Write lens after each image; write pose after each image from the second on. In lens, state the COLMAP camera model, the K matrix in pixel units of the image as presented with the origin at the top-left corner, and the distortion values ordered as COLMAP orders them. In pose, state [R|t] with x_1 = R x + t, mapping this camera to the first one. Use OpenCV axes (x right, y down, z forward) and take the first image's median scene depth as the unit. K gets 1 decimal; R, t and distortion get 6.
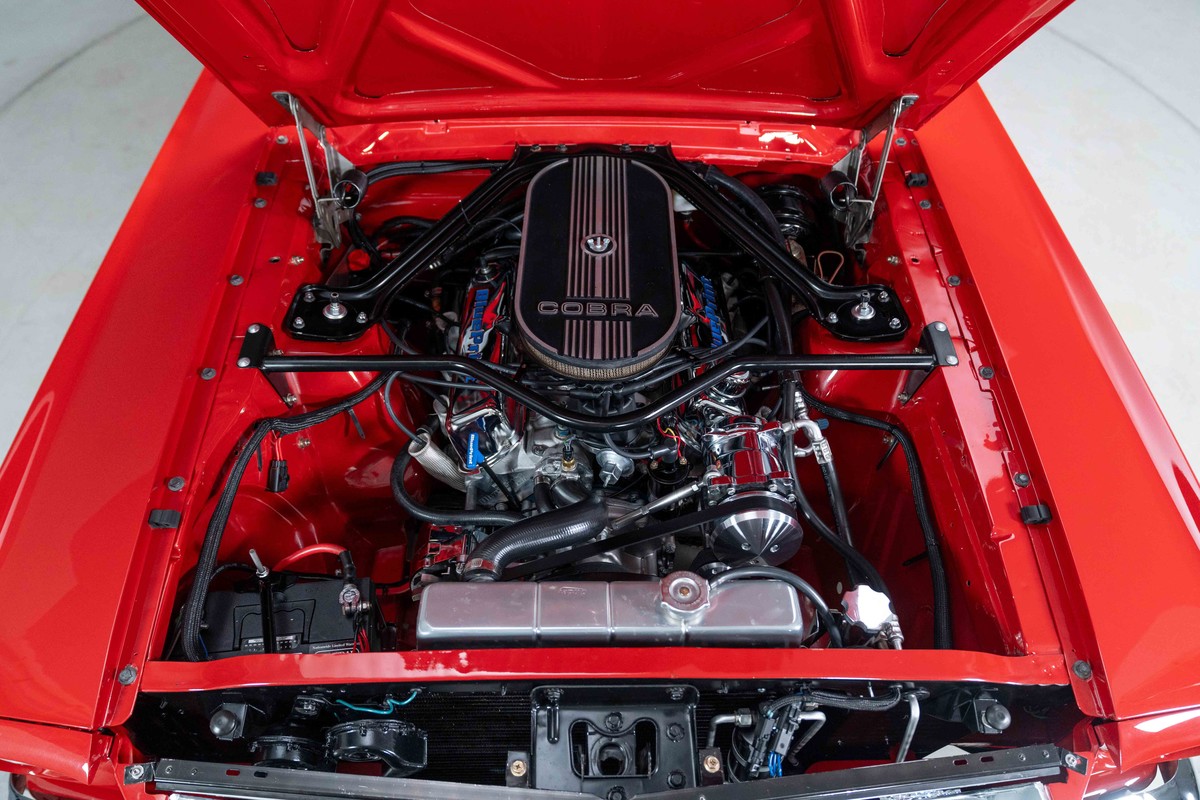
lens RADIAL K [[869.2, 0, 576.4], [0, 869.2, 401.2], [0, 0, 1]] dist [-0.002697, -0.001439]
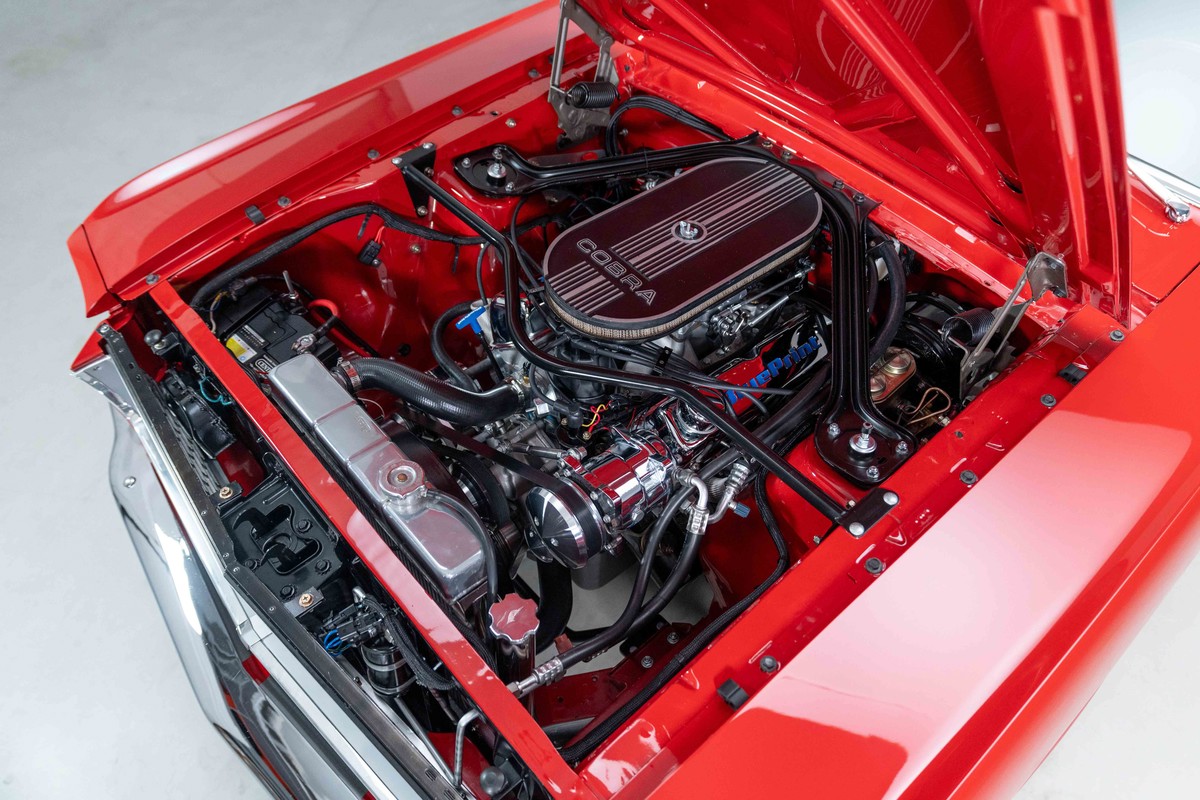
lens RADIAL K [[845.7, 0, 606.8], [0, 845.7, 400.2], [0, 0, 1]] dist [-0.002118, -0.000810]
pose [[0.660317, 0.575626, -0.482323, 0.562757], [-0.570895, 0.802025, 0.175597, -0.144656], [0.487913, 0.159406, 0.858213, 0.151804]]
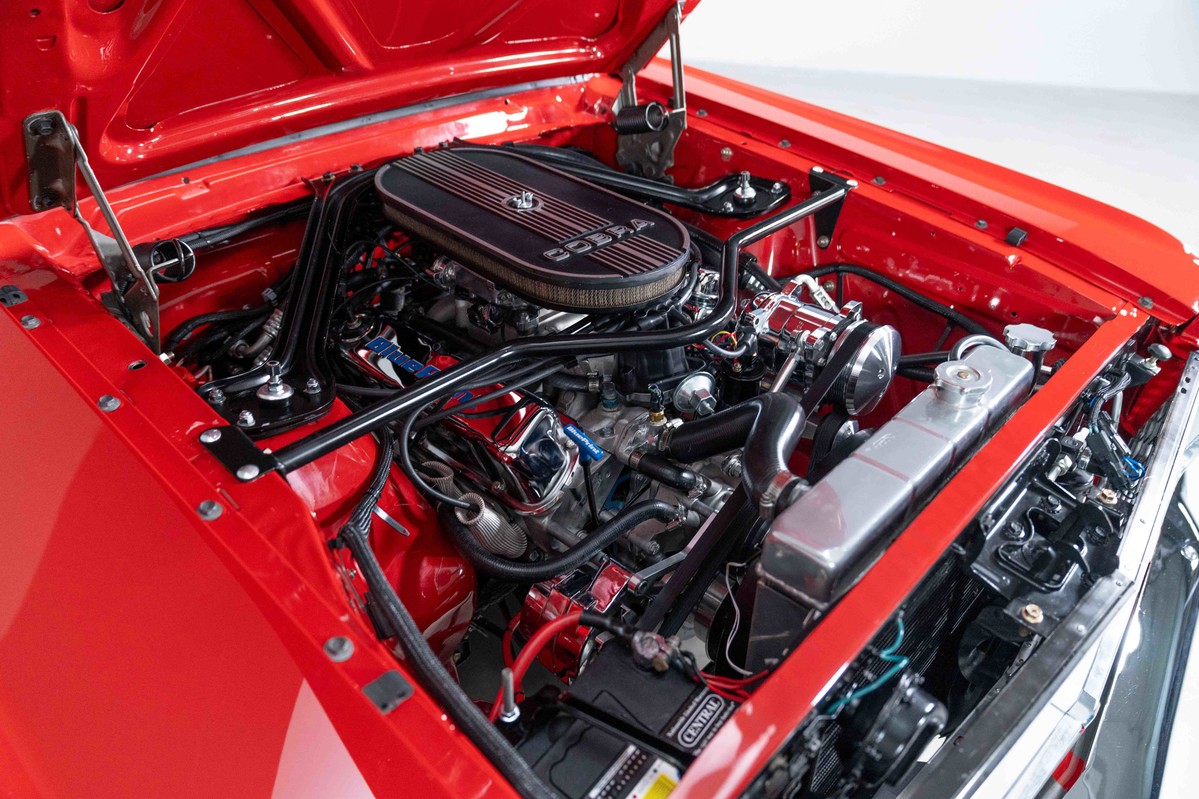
lens RADIAL K [[817.0, 0, 599.4], [0, 817.0, 424.7], [0, 0, 1]] dist [-0.005028, -0.000411]
pose [[0.697717, -0.416994, 0.582501, -0.497696], [0.515703, 0.856756, -0.004382, 0.051729], [-0.497234, 0.303455, 0.812818, 0.384692]]
